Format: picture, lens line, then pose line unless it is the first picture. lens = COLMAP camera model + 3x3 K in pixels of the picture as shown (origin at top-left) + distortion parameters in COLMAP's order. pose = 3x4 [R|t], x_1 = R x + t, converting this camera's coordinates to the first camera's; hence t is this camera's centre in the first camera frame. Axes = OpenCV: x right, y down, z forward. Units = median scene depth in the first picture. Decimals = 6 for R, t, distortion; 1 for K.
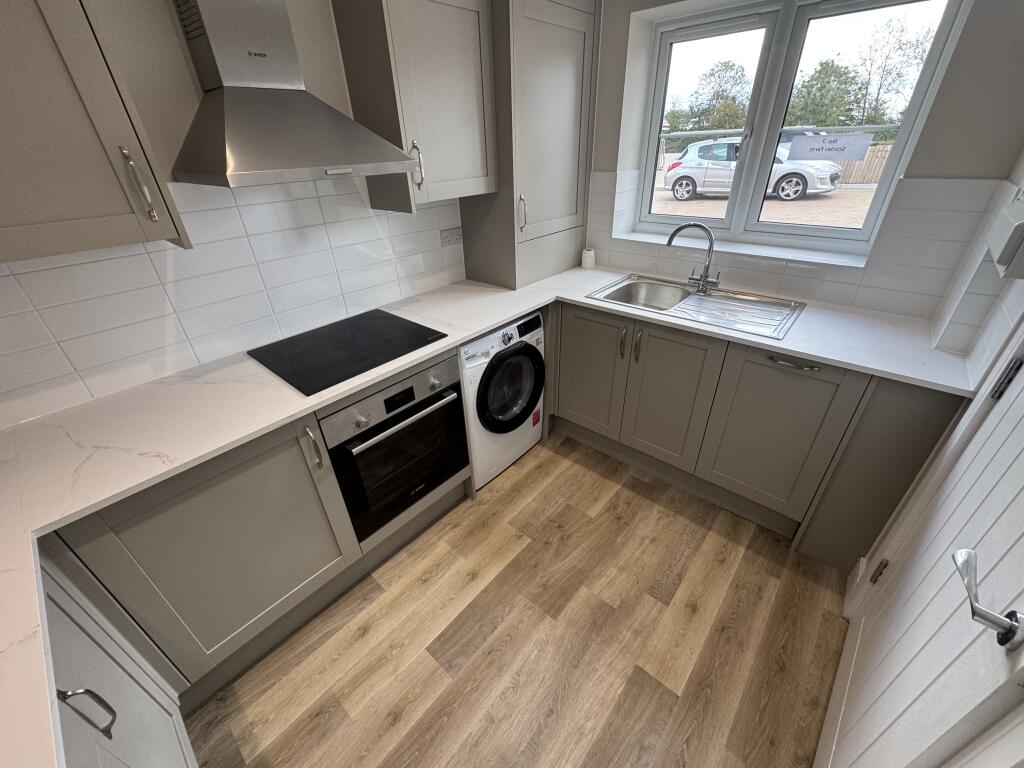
lens RADIAL K [[410.6, 0, 509.0], [0, 410.6, 384.5], [0, 0, 1]] dist [0.004204, 0.000239]
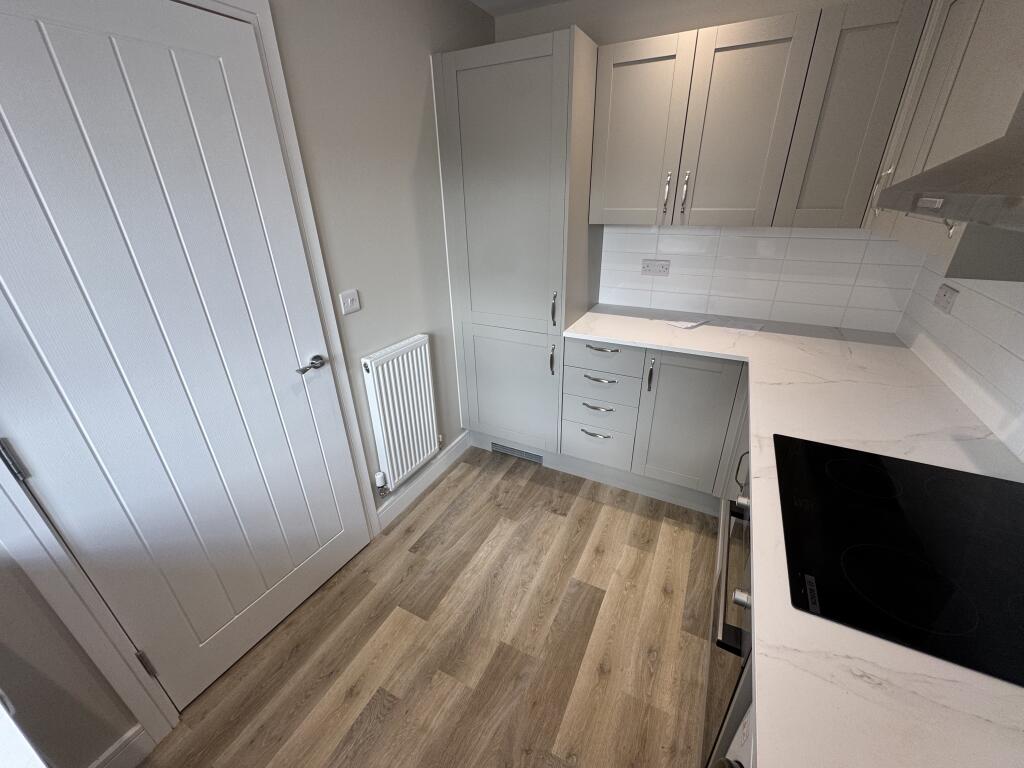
lens RADIAL K [[410.6, 0, 509.7], [0, 410.6, 383.0], [0, 0, 1]] dist [0.004204, 0.000239]
pose [[-0.967817, 0.157925, -0.195933, 0.190377], [-0.075267, 0.561288, 0.824191, -0.610515], [0.240135, 0.812414, -0.531337, 1.039492]]
